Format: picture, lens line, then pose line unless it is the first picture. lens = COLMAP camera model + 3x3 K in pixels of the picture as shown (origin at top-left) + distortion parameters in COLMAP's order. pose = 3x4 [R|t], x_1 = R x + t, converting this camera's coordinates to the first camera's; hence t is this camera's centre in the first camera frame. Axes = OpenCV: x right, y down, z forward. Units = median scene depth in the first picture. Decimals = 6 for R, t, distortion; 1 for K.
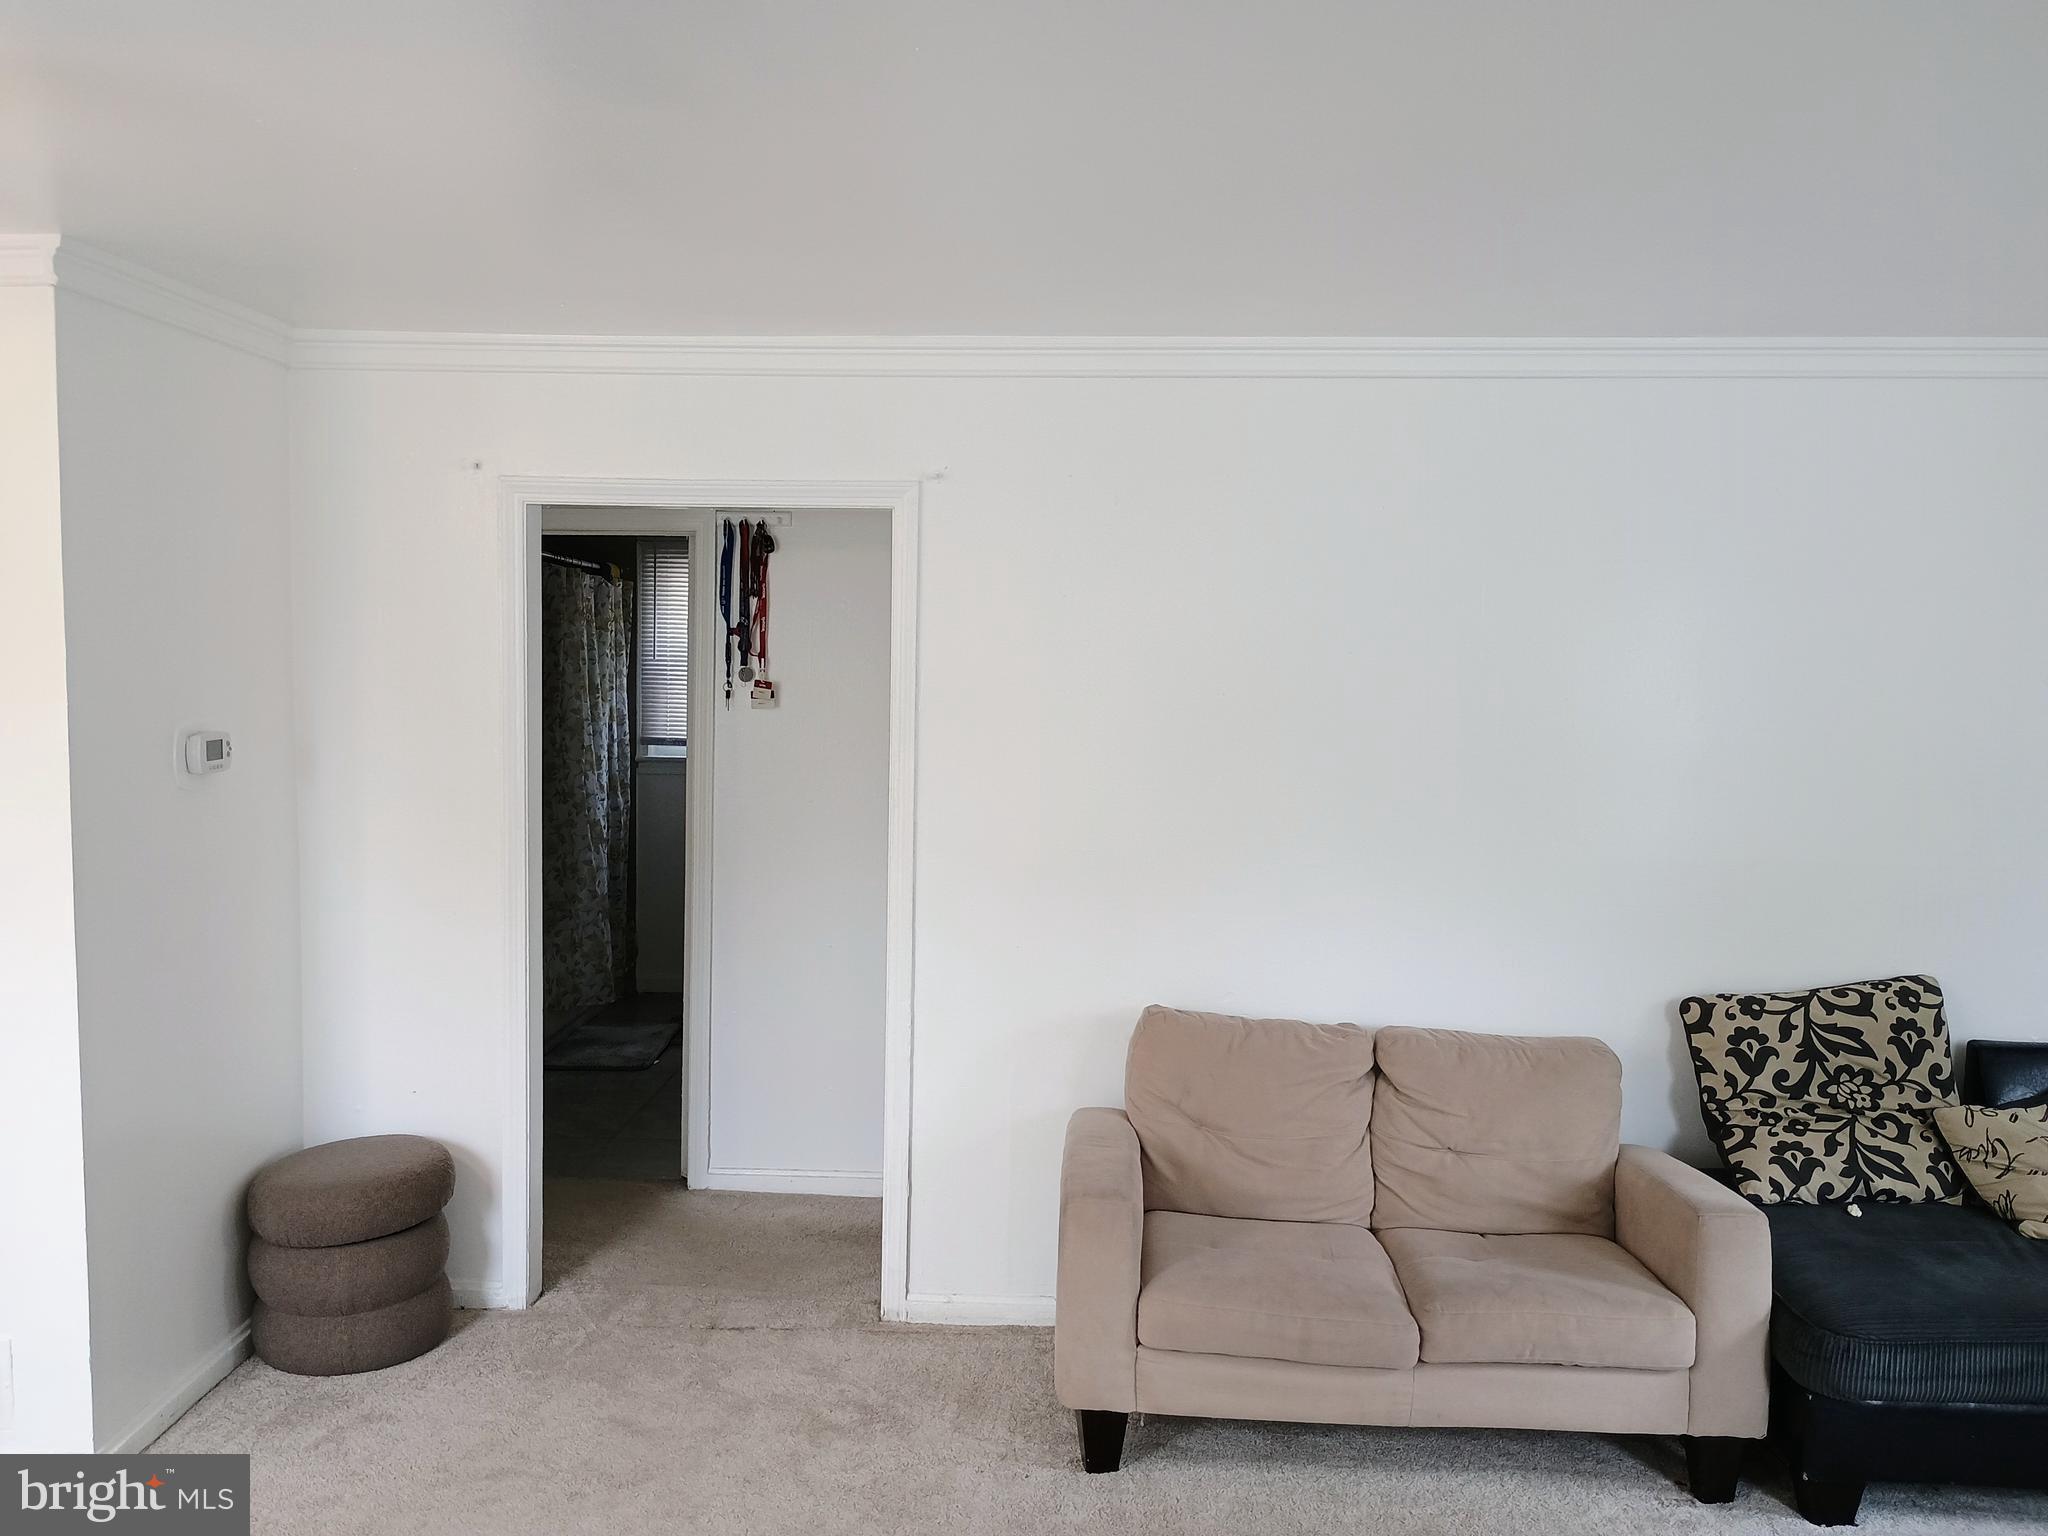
lens RADIAL K [[1769.9, 0, 1032.1], [0, 1769.9, 761.6], [0, 0, 1]] dist [0.044983, -0.032705]
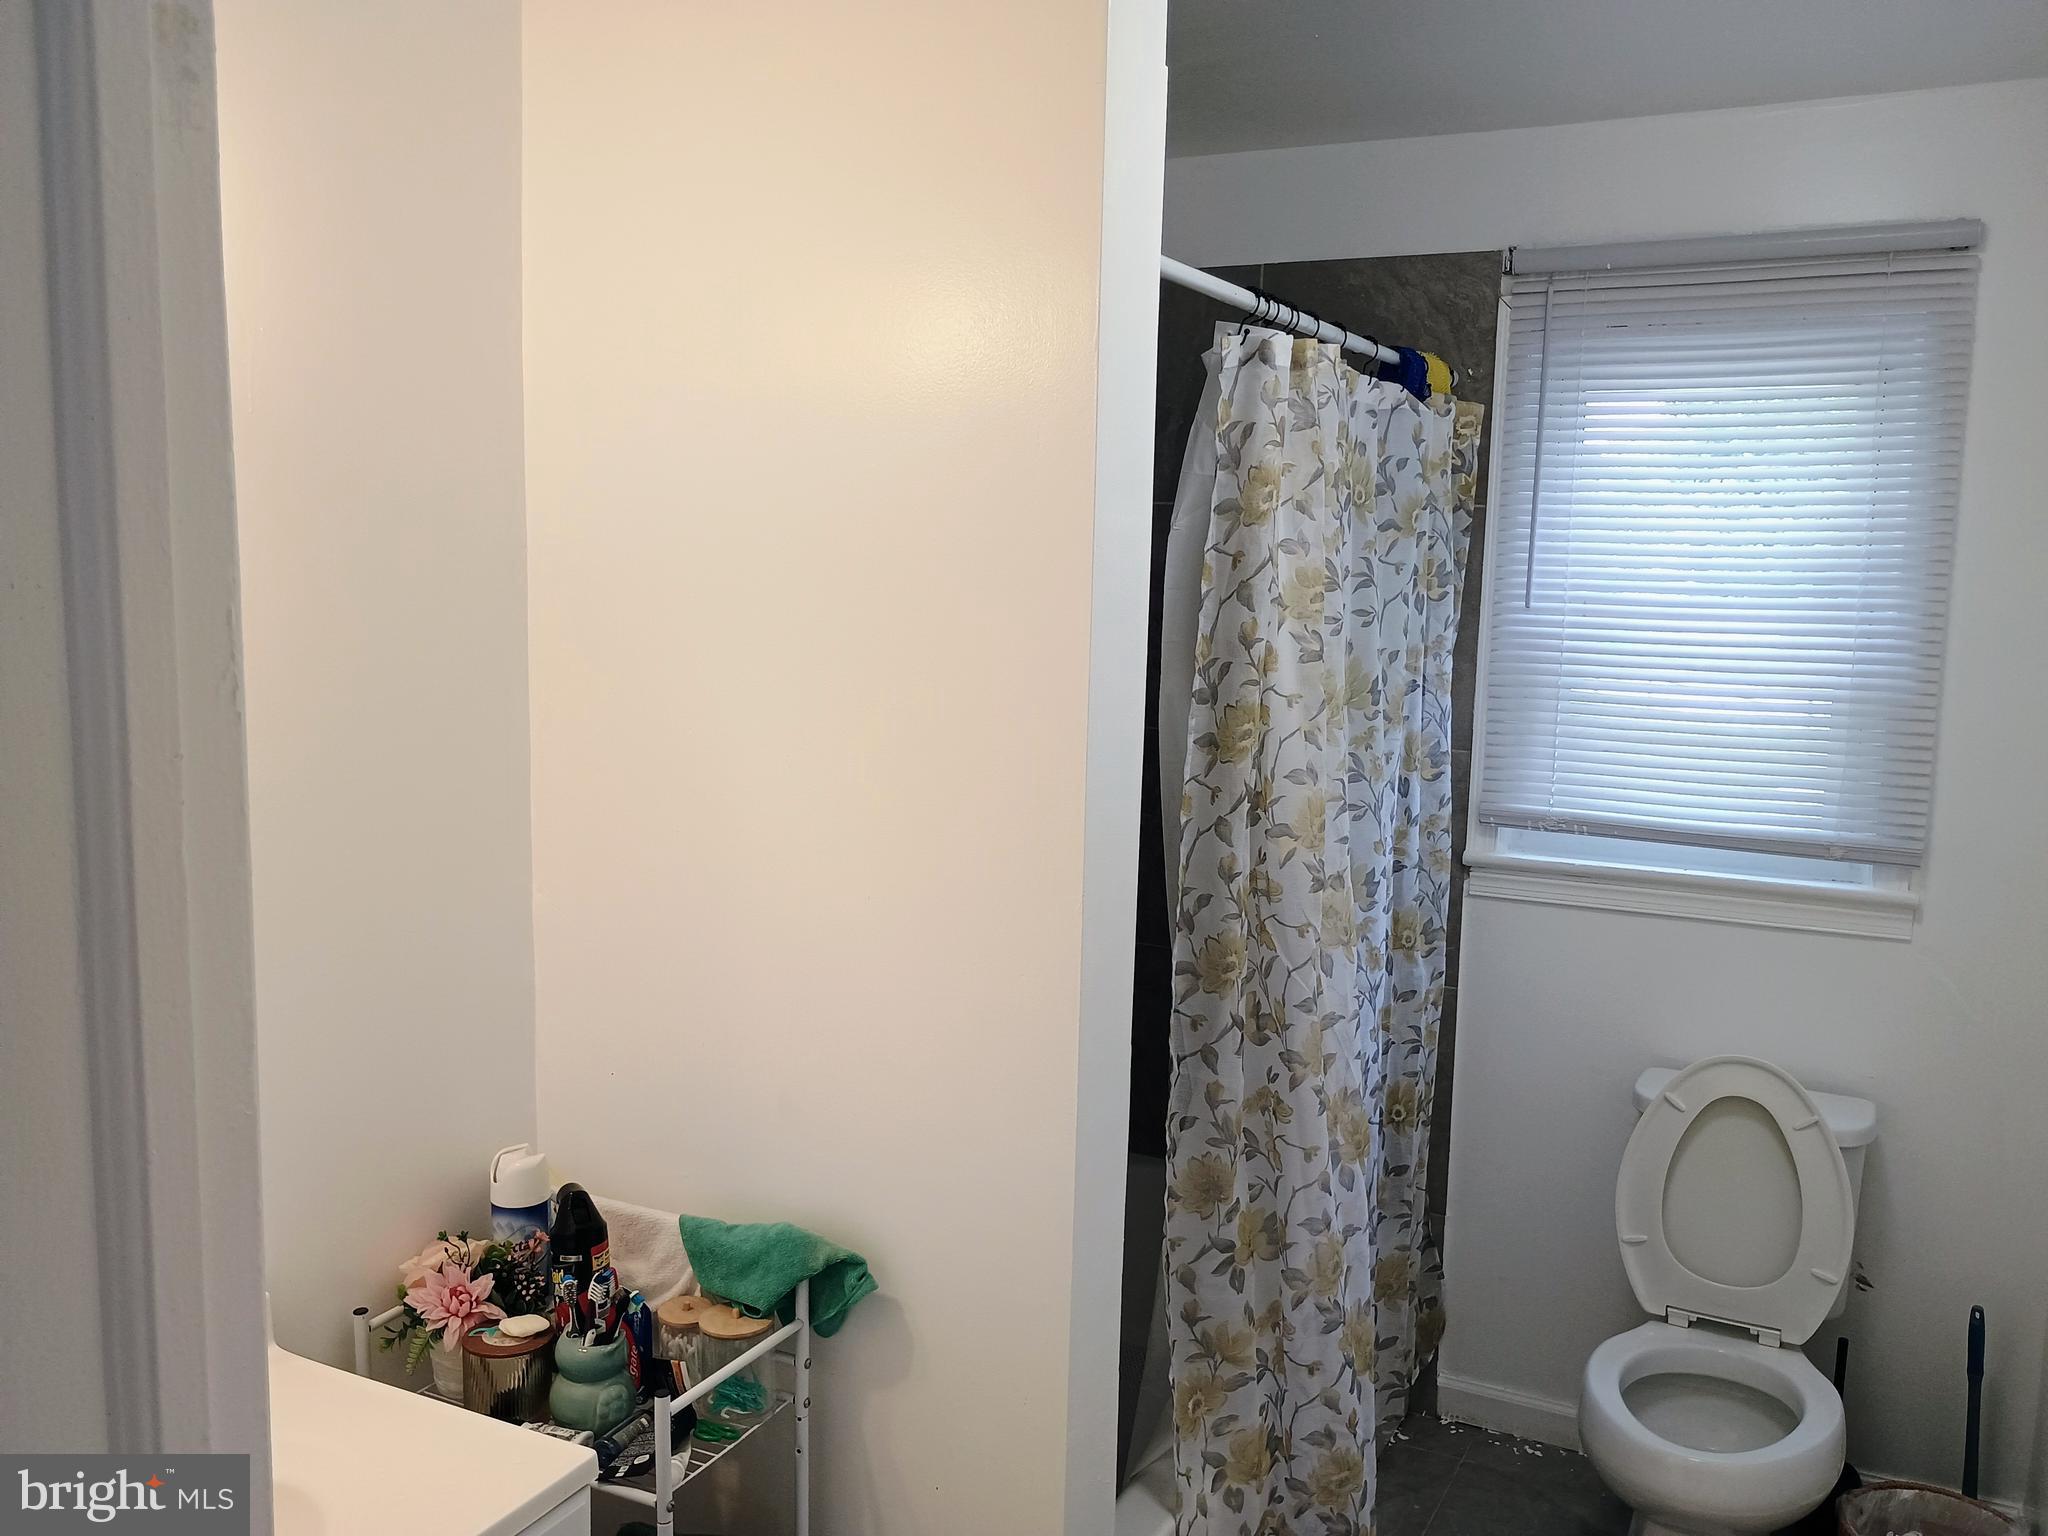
lens RADIAL K [[1769.9, 0, 1024.3], [0, 1769.9, 769.9], [0, 0, 1]] dist [0.044983, -0.032705]
pose [[0.902146, 0.062105, -0.426937, -0.147965], [-0.035741, 0.996942, 0.069500, -0.046745], [0.429948, -0.047440, 0.901607, 0.618121]]
